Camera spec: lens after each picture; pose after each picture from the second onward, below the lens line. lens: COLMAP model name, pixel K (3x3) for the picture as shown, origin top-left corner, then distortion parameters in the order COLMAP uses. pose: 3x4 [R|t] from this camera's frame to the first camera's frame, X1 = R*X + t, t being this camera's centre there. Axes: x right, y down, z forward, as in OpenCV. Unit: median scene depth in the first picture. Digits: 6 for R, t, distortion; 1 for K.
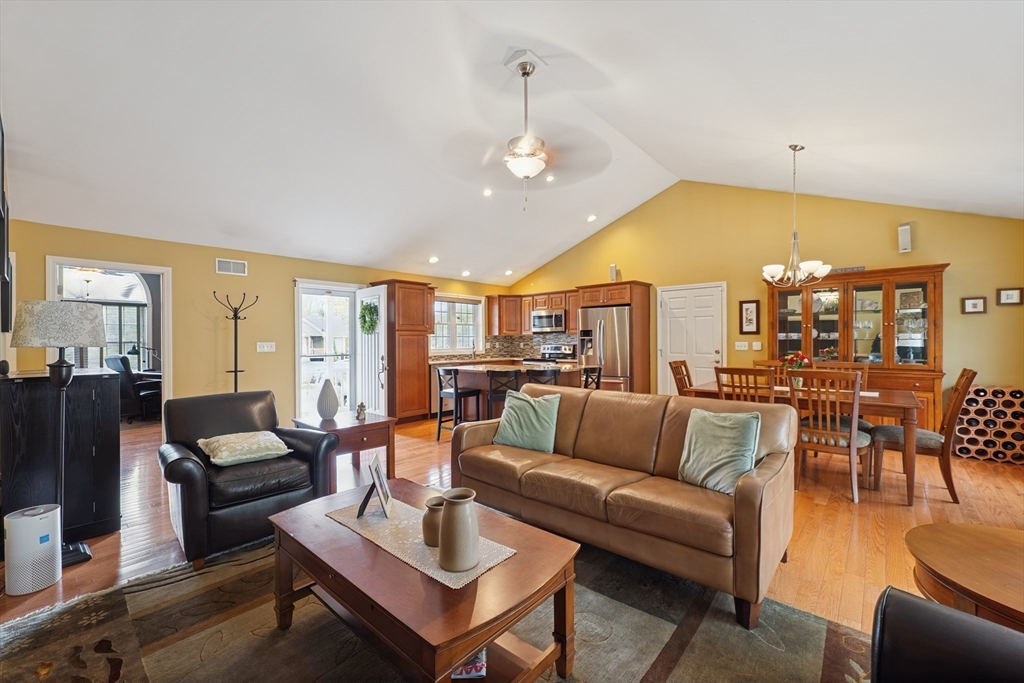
lens RADIAL K [[420.5, 0, 512.2], [0, 420.5, 339.4], [0, 0, 1]] dist [-0.000416, -0.000033]
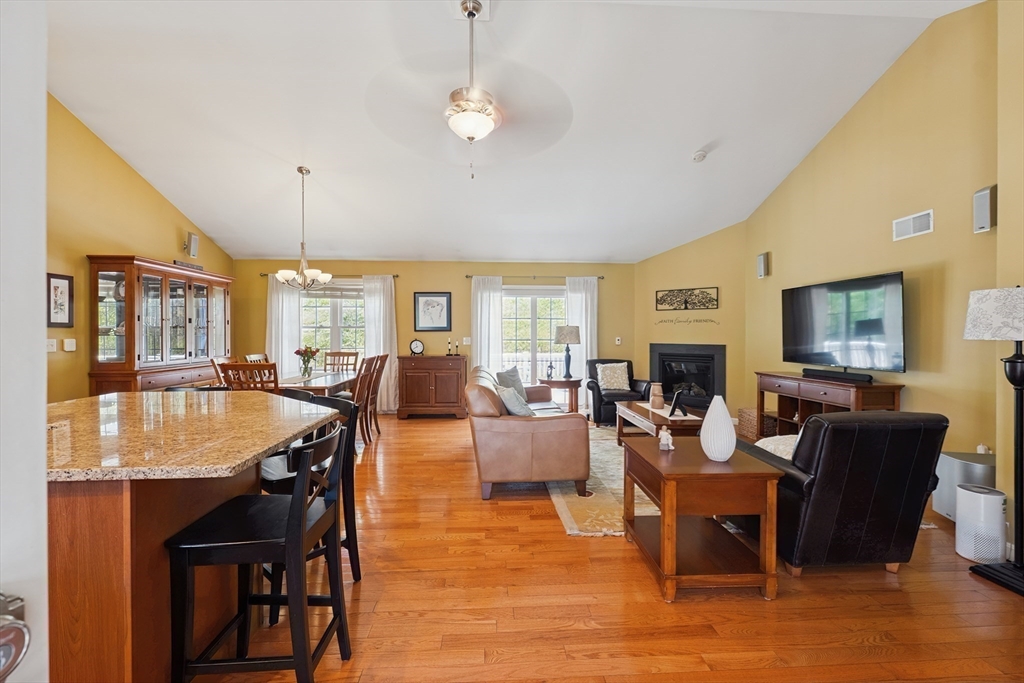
lens RADIAL K [[420.5, 0, 513.1], [0, 420.5, 338.4], [0, 0, 1]] dist [-0.000416, -0.000033]
pose [[-0.702673, -0.002732, 0.711508, -0.342735], [0.002121, 0.999980, 0.005934, 0.002616], [-0.711510, 0.005679, -0.702653, 0.847634]]
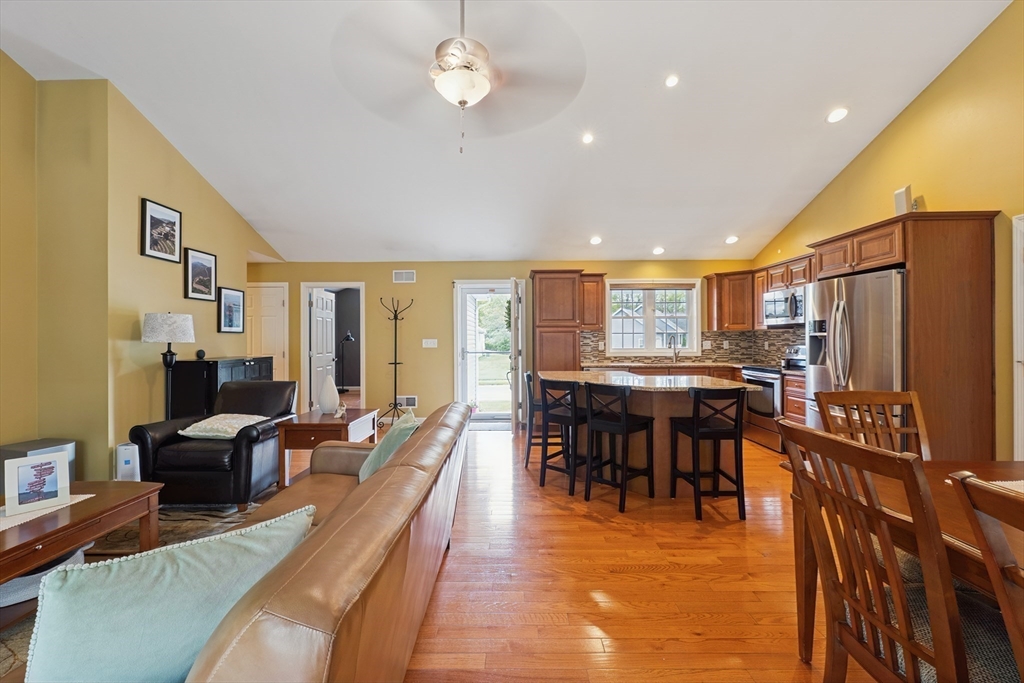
lens RADIAL K [[420.5, 0, 511.4], [0, 420.5, 338.1], [0, 0, 1]] dist [-0.000416, -0.000033]
pose [[0.655123, 0.003989, -0.755512, 0.337215], [0.000816, 0.999982, 0.005987, -0.002240], [0.755522, -0.004539, 0.655108, 0.336739]]
